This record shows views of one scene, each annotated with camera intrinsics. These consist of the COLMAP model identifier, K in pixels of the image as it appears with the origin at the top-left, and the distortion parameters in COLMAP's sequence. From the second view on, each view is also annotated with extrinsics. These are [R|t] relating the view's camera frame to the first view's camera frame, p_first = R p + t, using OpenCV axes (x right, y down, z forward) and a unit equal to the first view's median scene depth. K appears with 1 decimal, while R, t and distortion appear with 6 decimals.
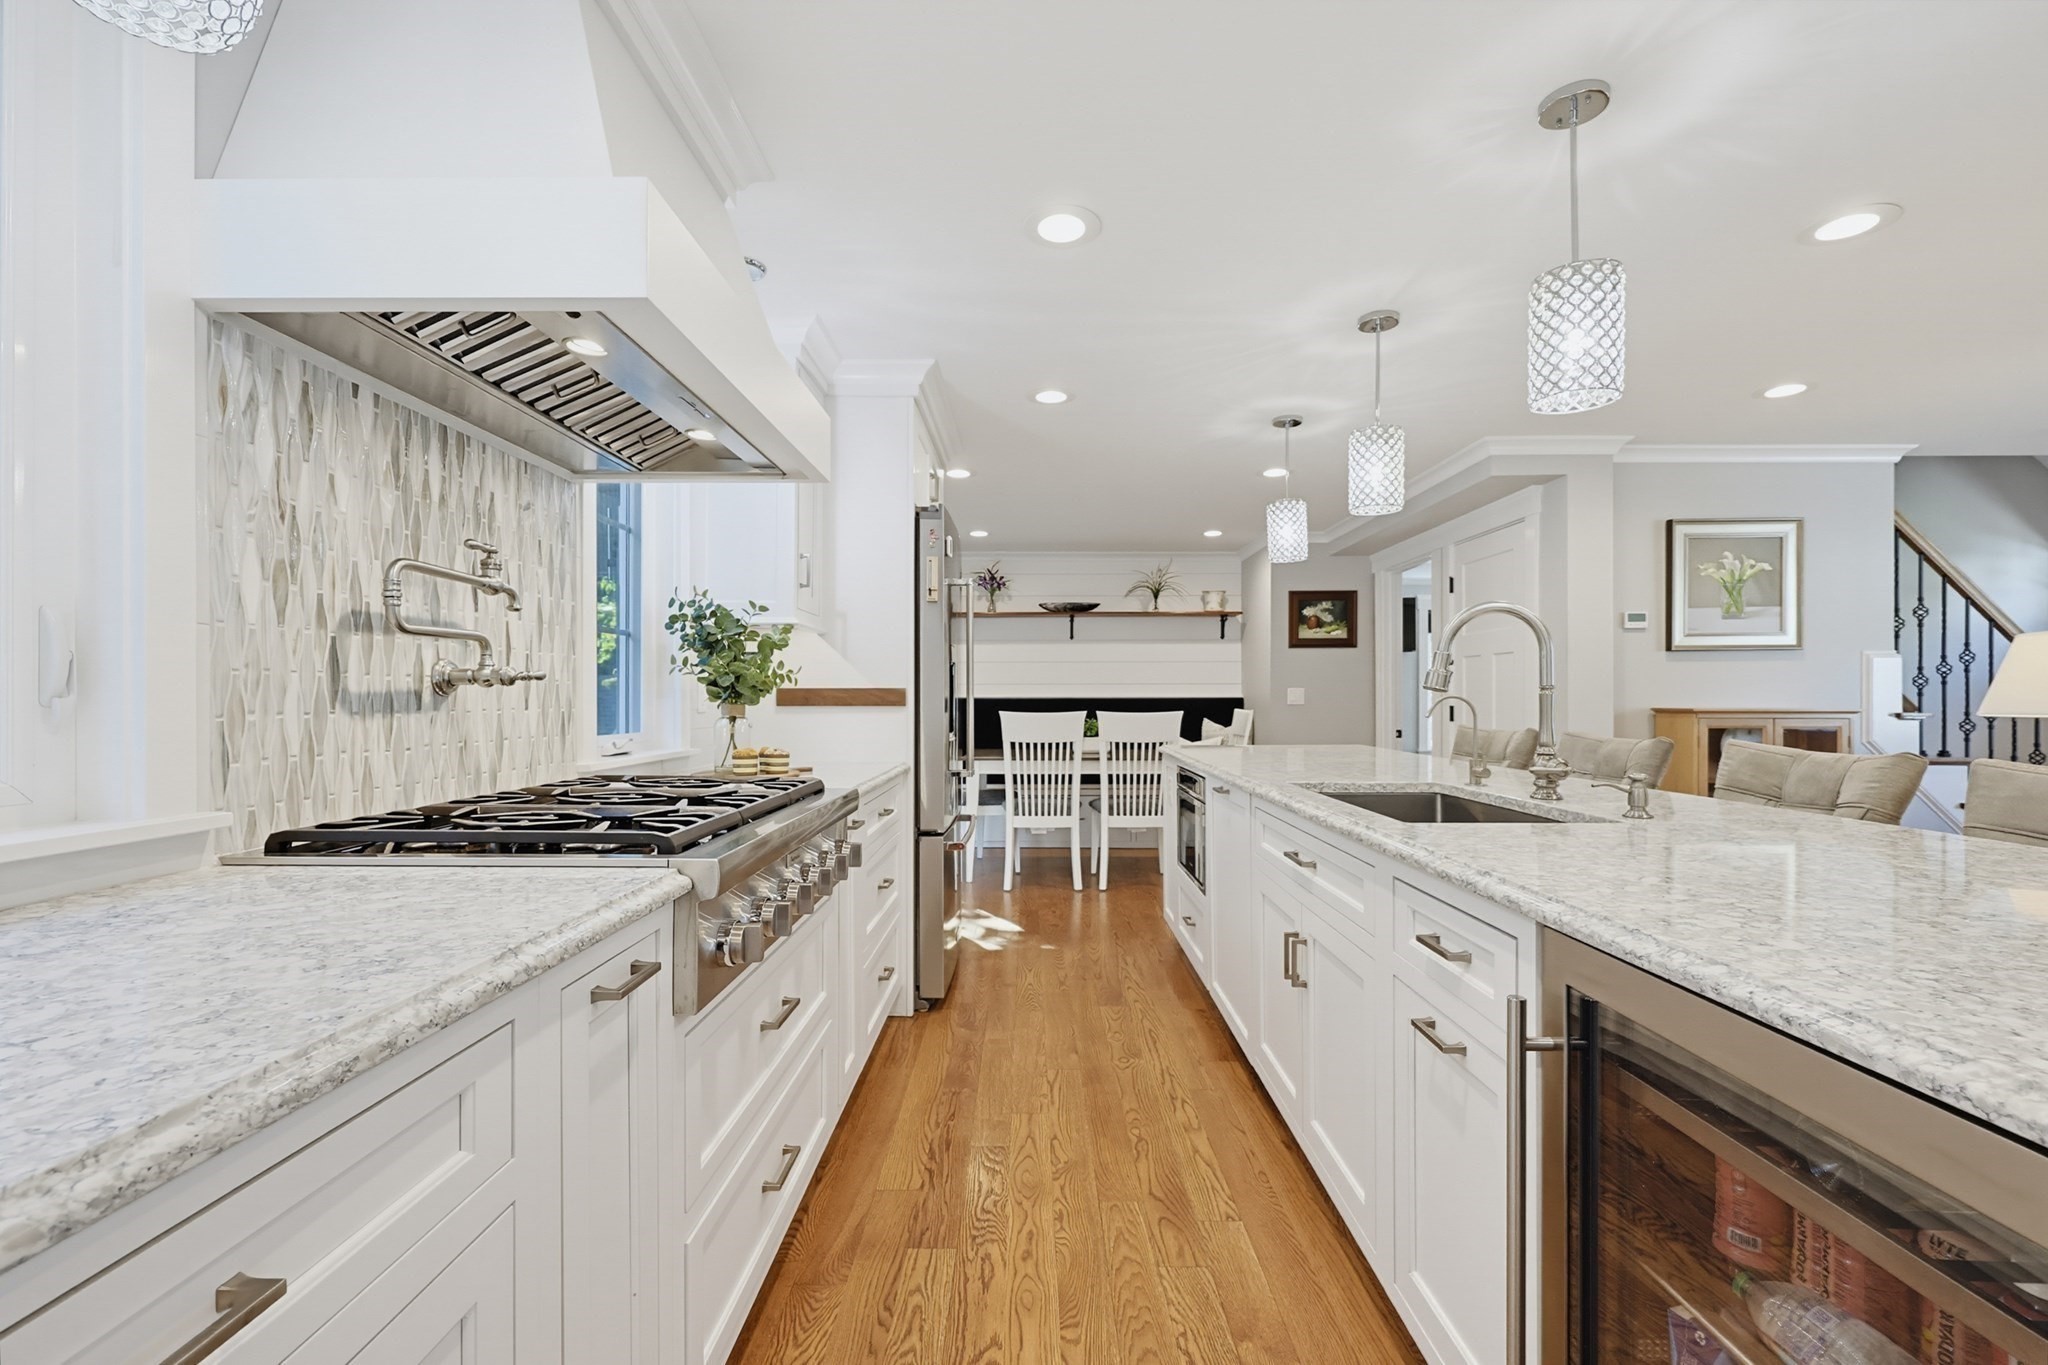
lens RADIAL K [[877.0, 0, 1029.2], [0, 877.0, 699.7], [0, 0, 1]] dist [0.000309, -0.001516]
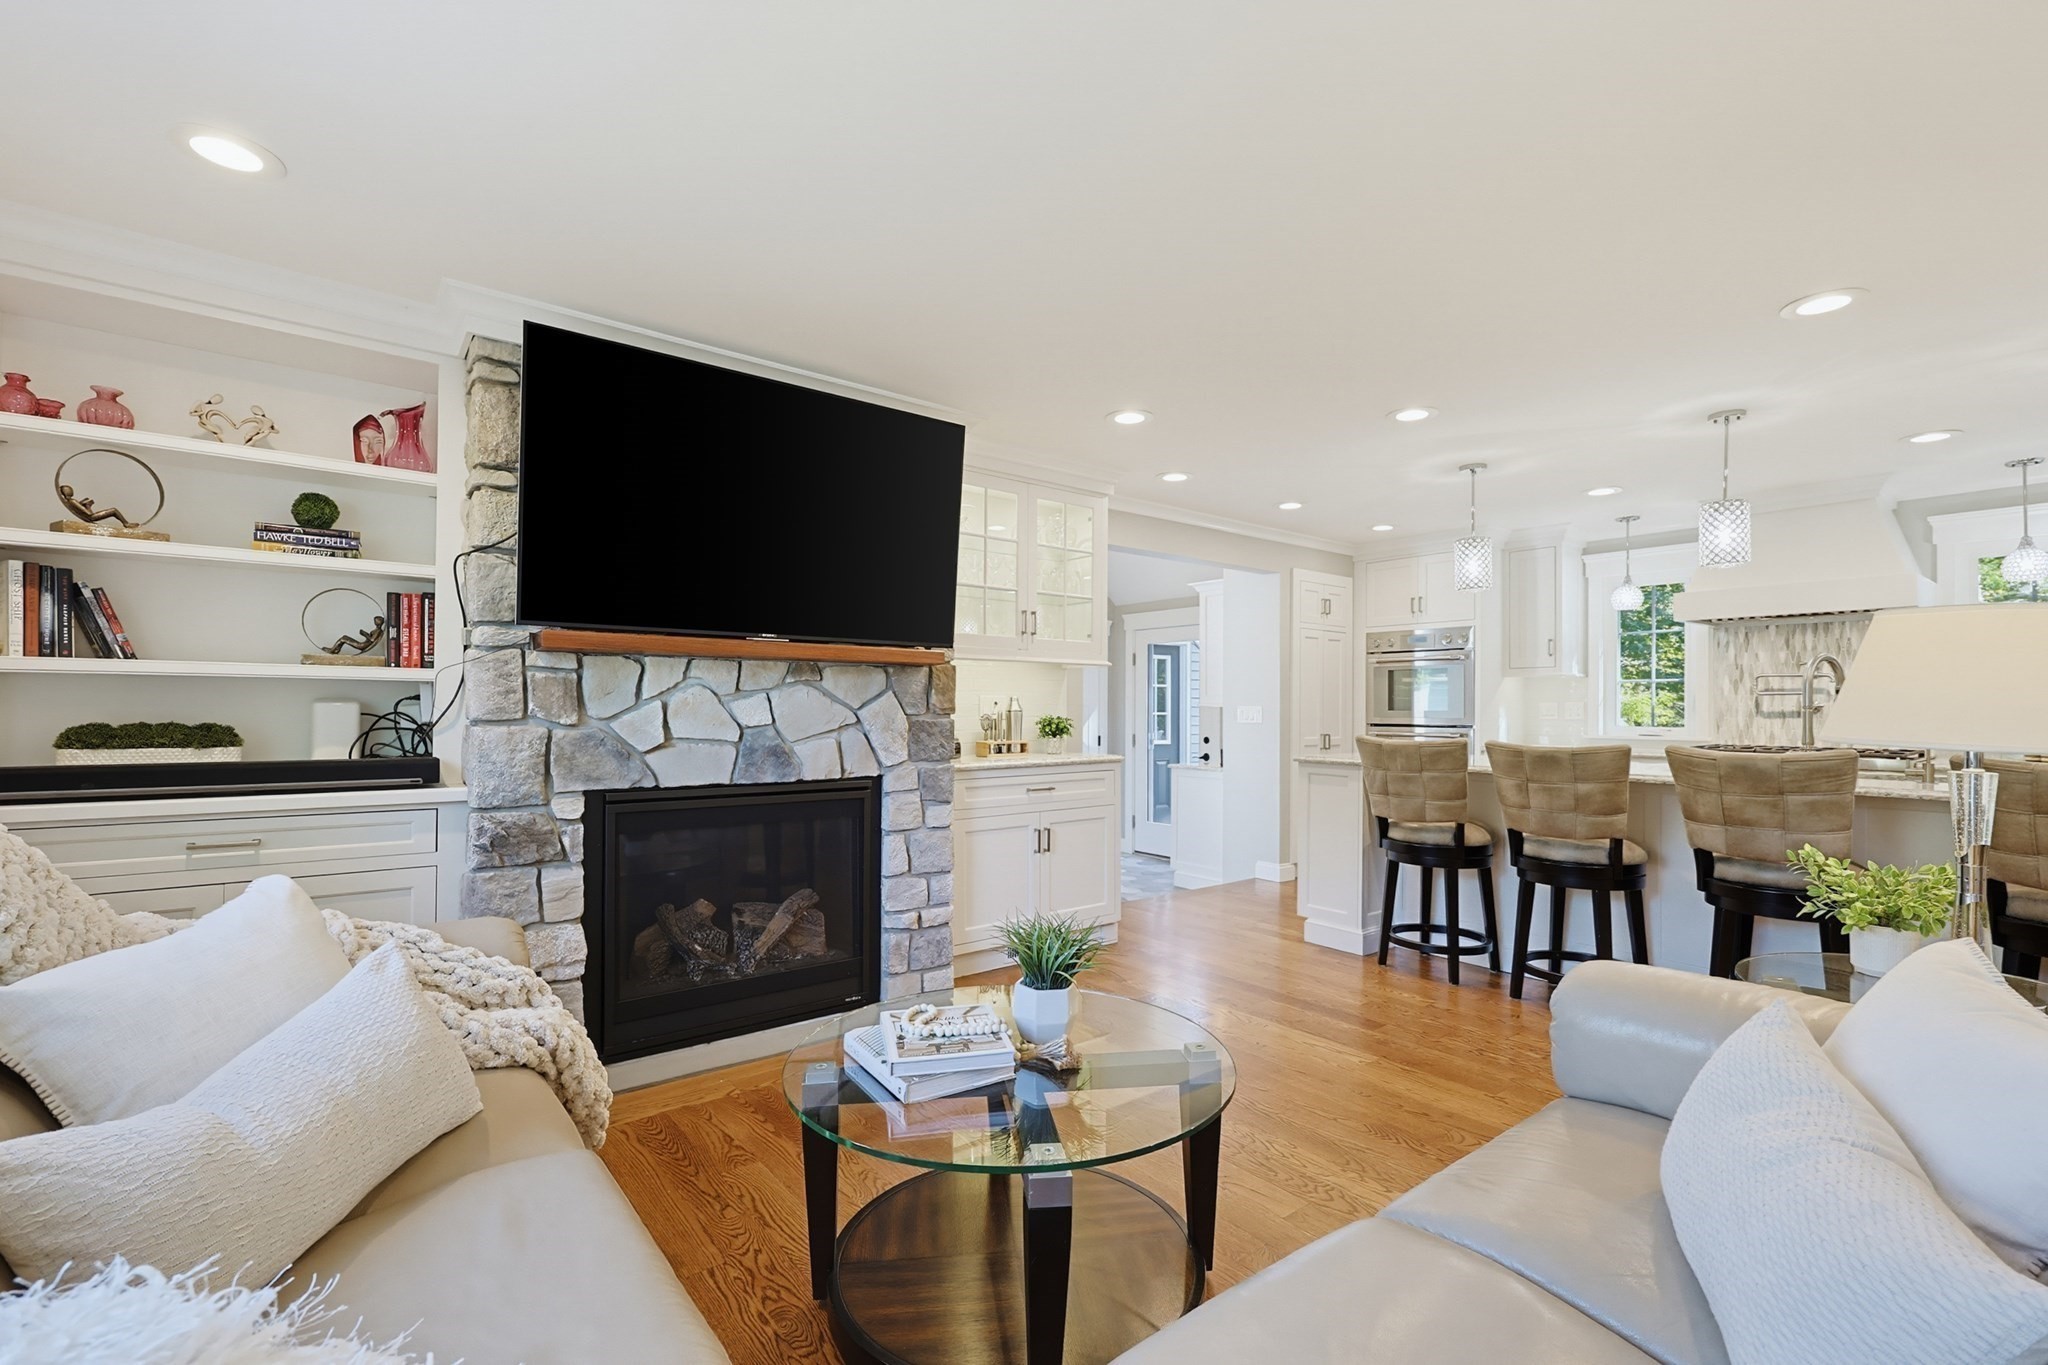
lens RADIAL K [[877.0, 0, 1037.3], [0, 877.0, 701.4], [0, 0, 1]] dist [0.000309, -0.001516]
pose [[-0.782187, -0.010775, -0.622950, 1.712977], [-0.008959, 0.999942, -0.006045, -0.000976], [0.622979, 0.000853, -0.782238, 0.879303]]
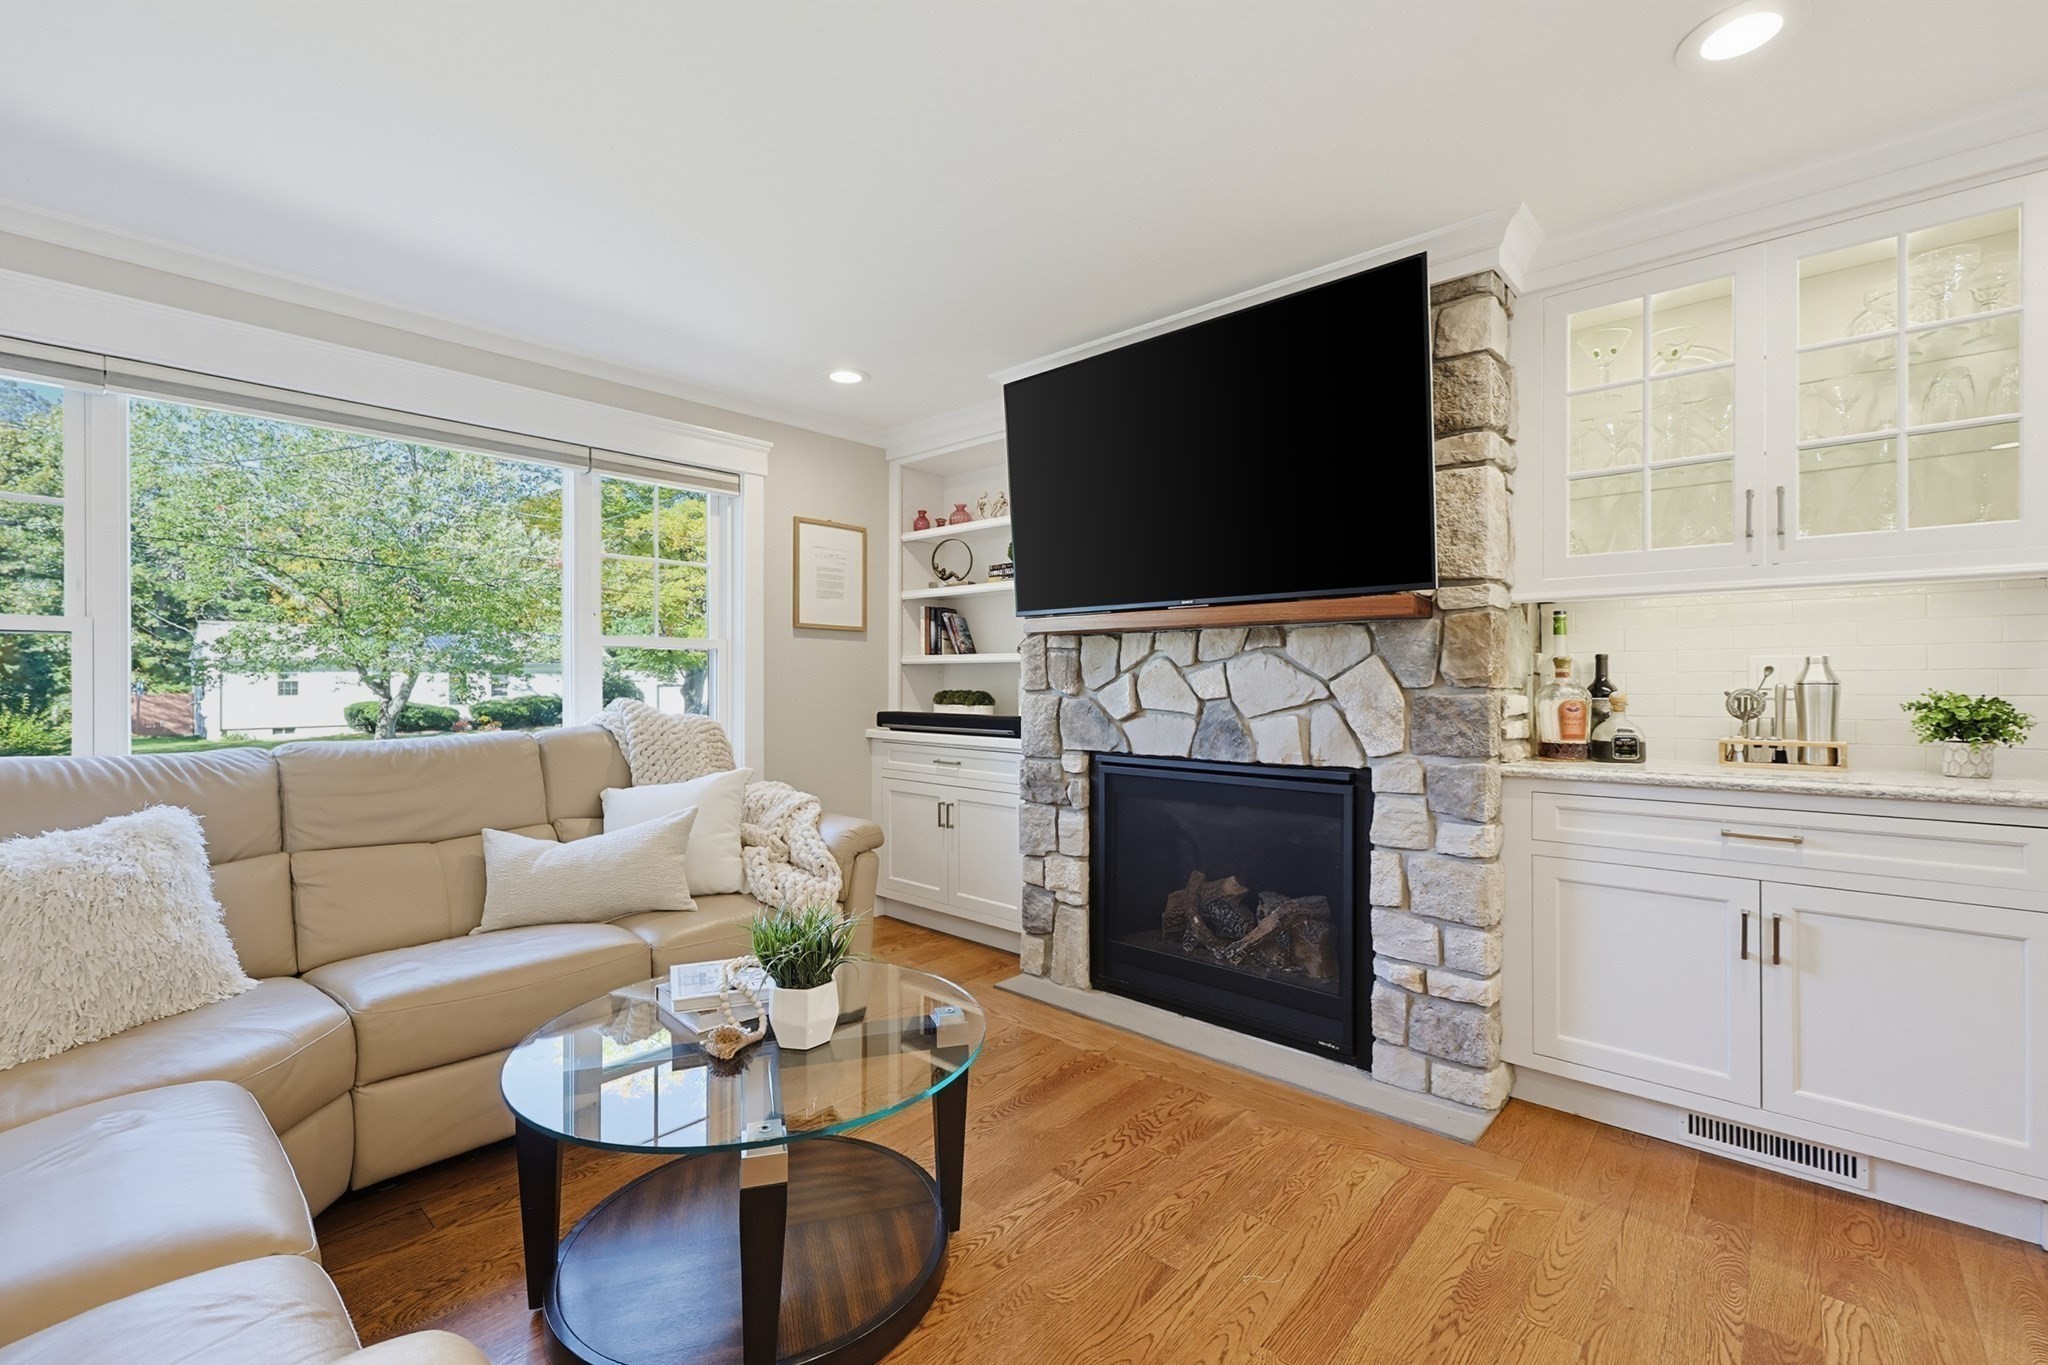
lens RADIAL K [[877.0, 0, 1014.8], [0, 877.0, 683.7], [0, 0, 1]] dist [0.000309, -0.001516]
pose [[-0.742357, -0.003792, 0.669994, 0.888730], [0.001733, 0.999970, 0.007580, 0.000079], [-0.670003, 0.006788, -0.742328, 0.735835]]
